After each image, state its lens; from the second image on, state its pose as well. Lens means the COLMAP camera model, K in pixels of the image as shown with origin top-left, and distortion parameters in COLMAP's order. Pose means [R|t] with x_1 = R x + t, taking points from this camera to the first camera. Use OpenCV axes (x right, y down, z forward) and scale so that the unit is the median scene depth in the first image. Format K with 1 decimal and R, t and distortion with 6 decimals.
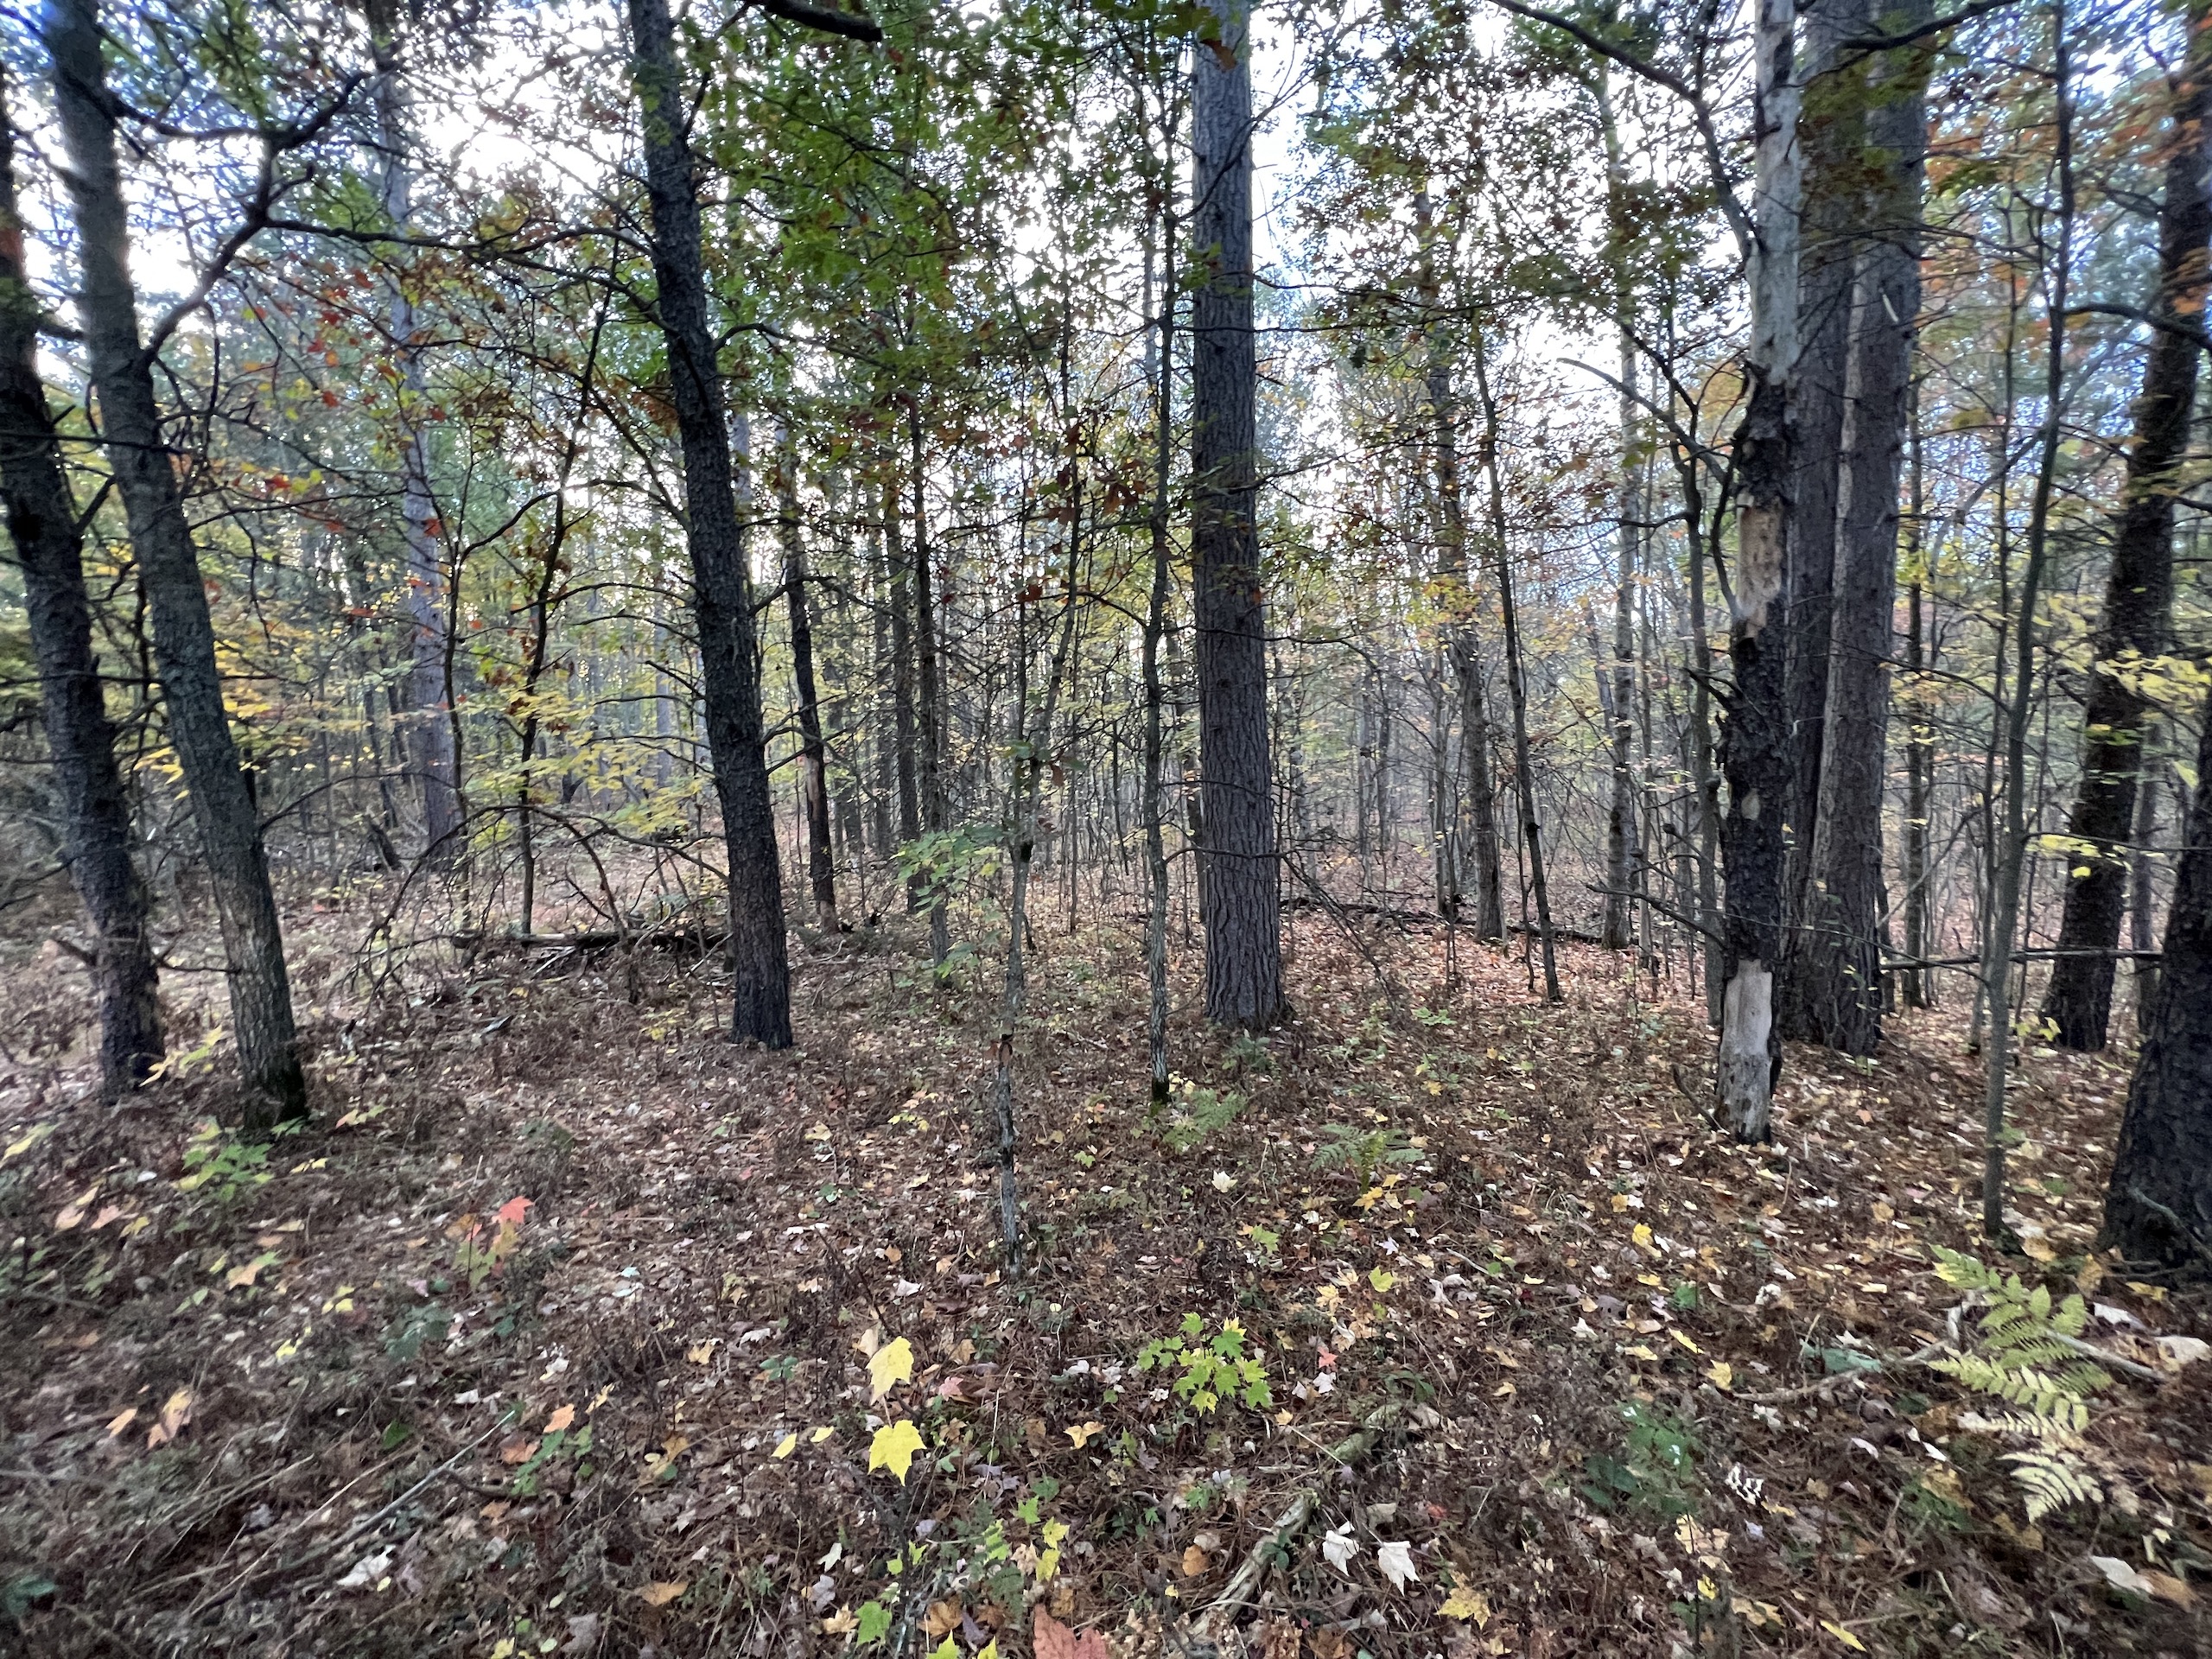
lens RADIAL K [[884.8, 0, 1102.8], [0, 884.8, 817.2], [0, 0, 1]] dist [-0.000931, 0.000109]
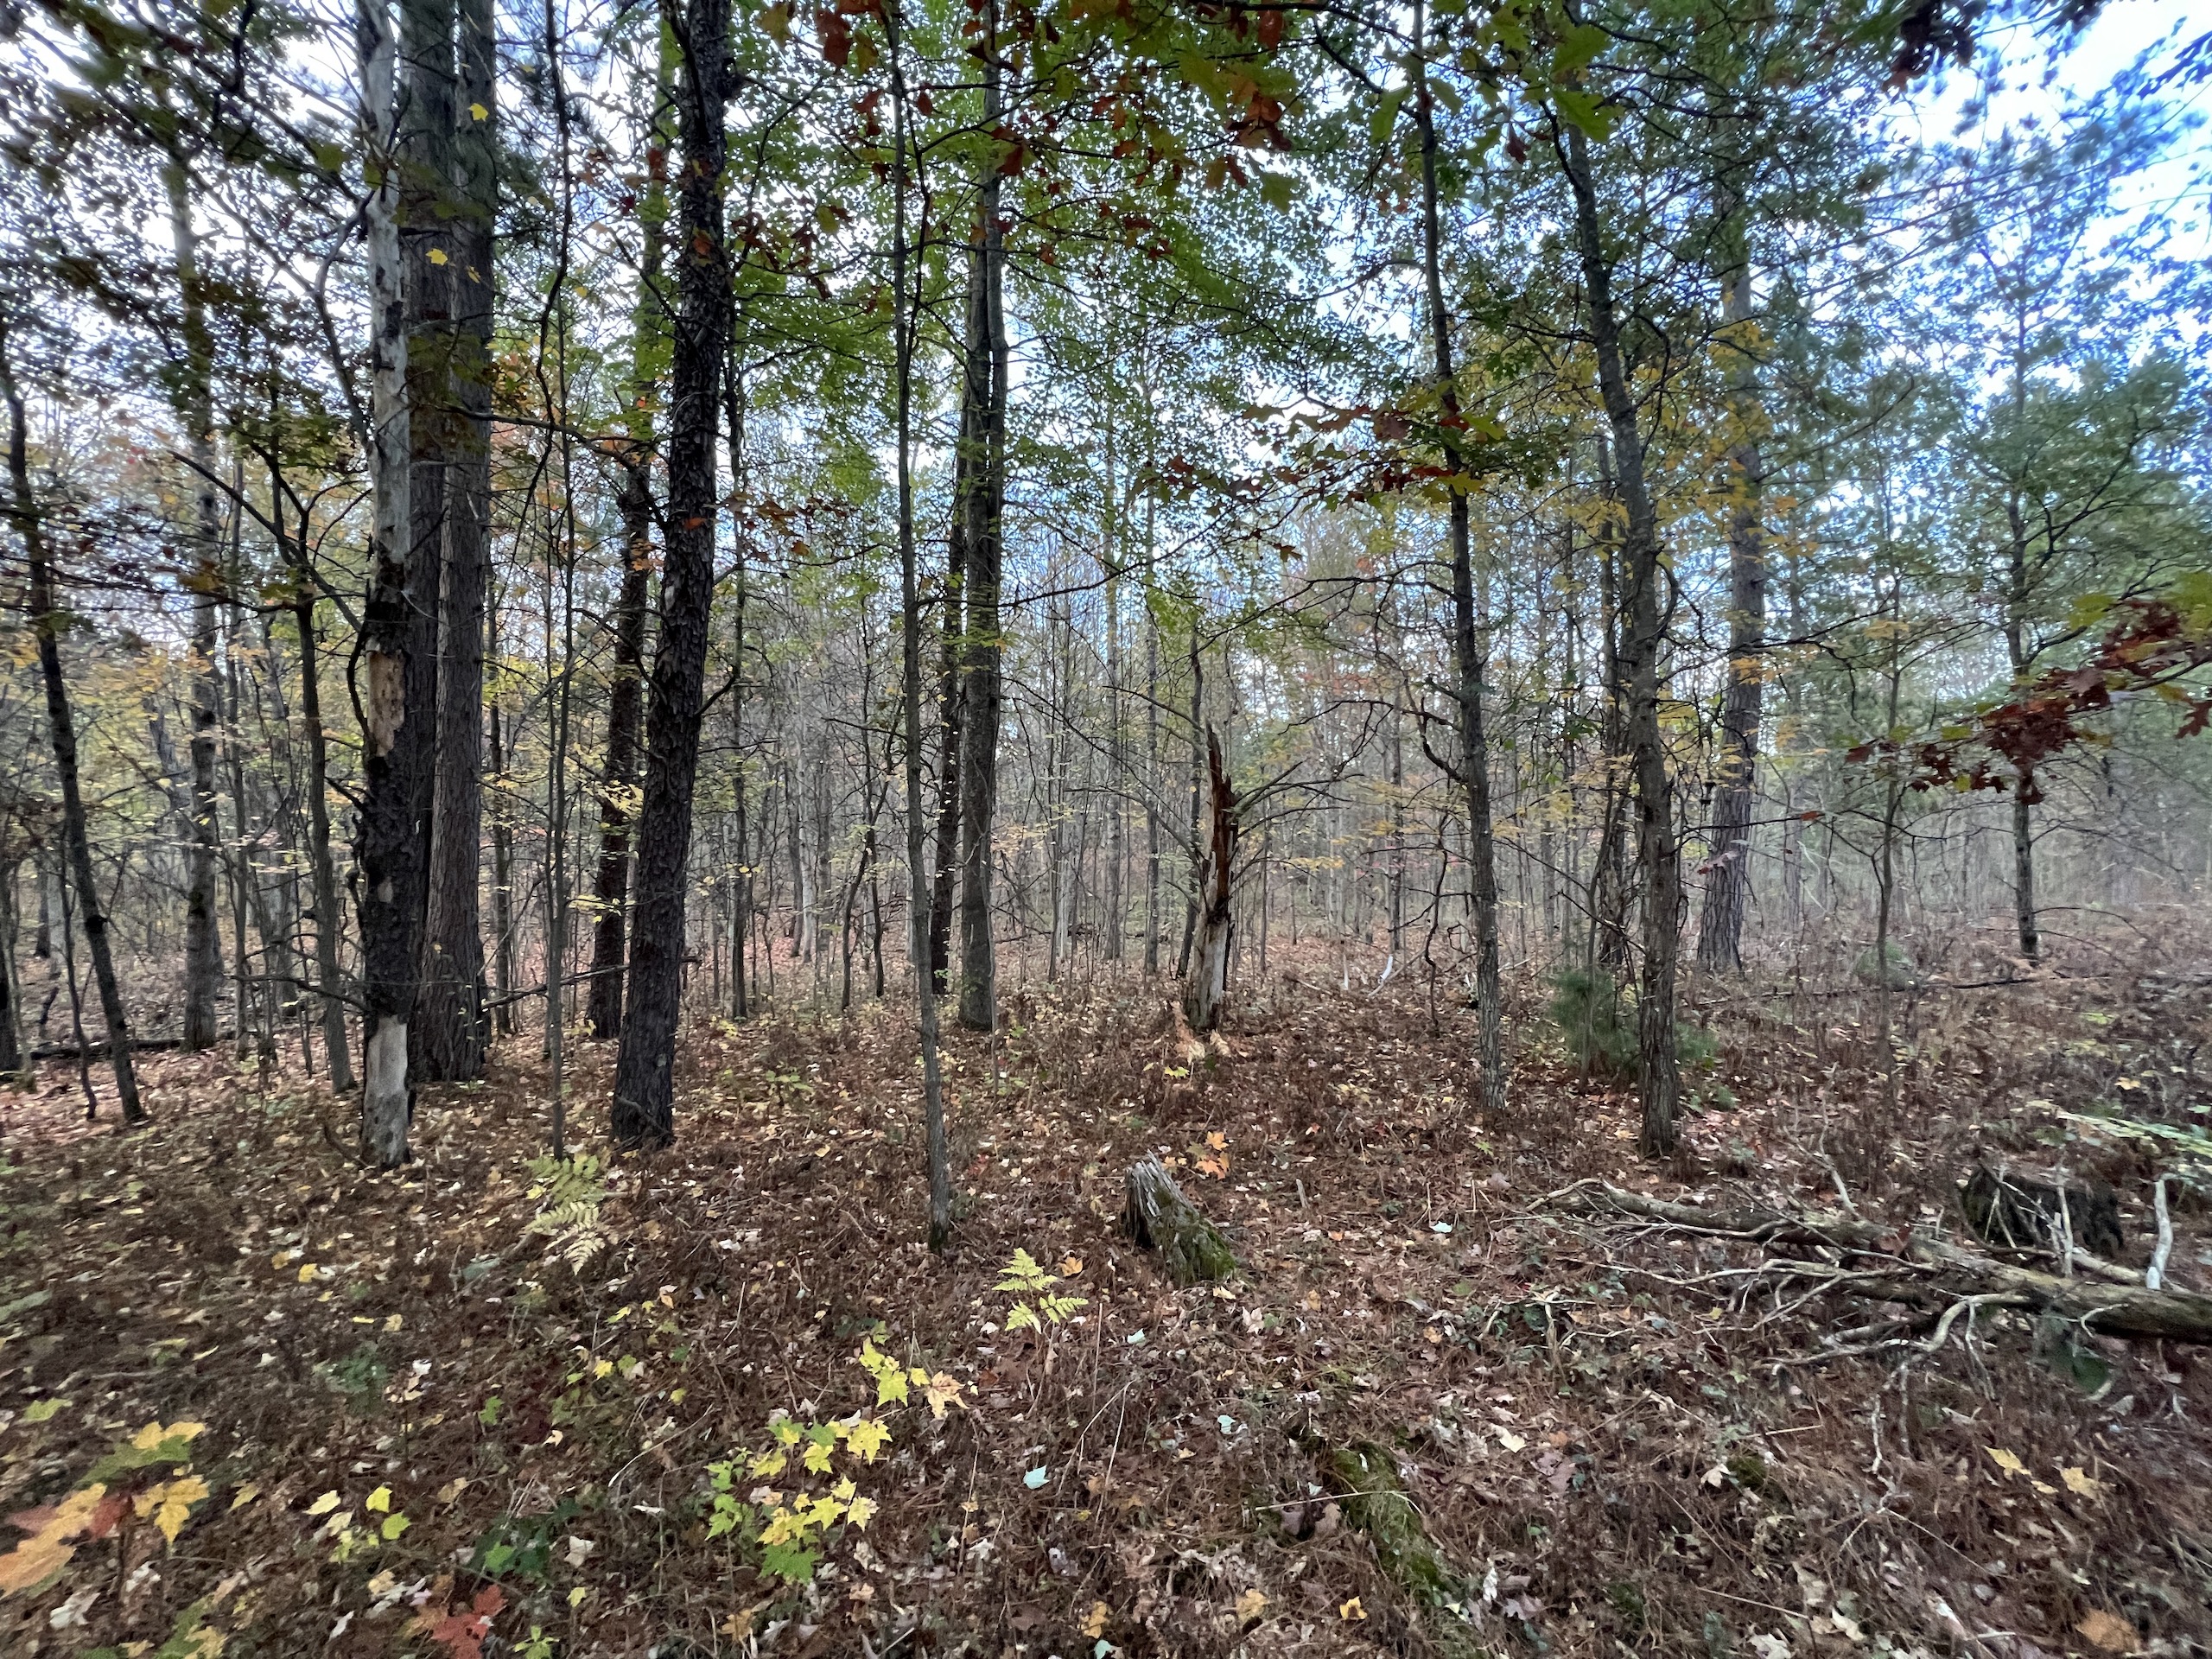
lens RADIAL K [[884.8, 0, 1103.5], [0, 884.8, 823.7], [0, 0, 1]] dist [-0.000931, 0.000109]
pose [[0.225477, 0.010191, 0.974195, -0.181493], [0.051504, 0.998422, -0.022365, -0.020972], [-0.972886, 0.055218, 0.224597, -0.190872]]
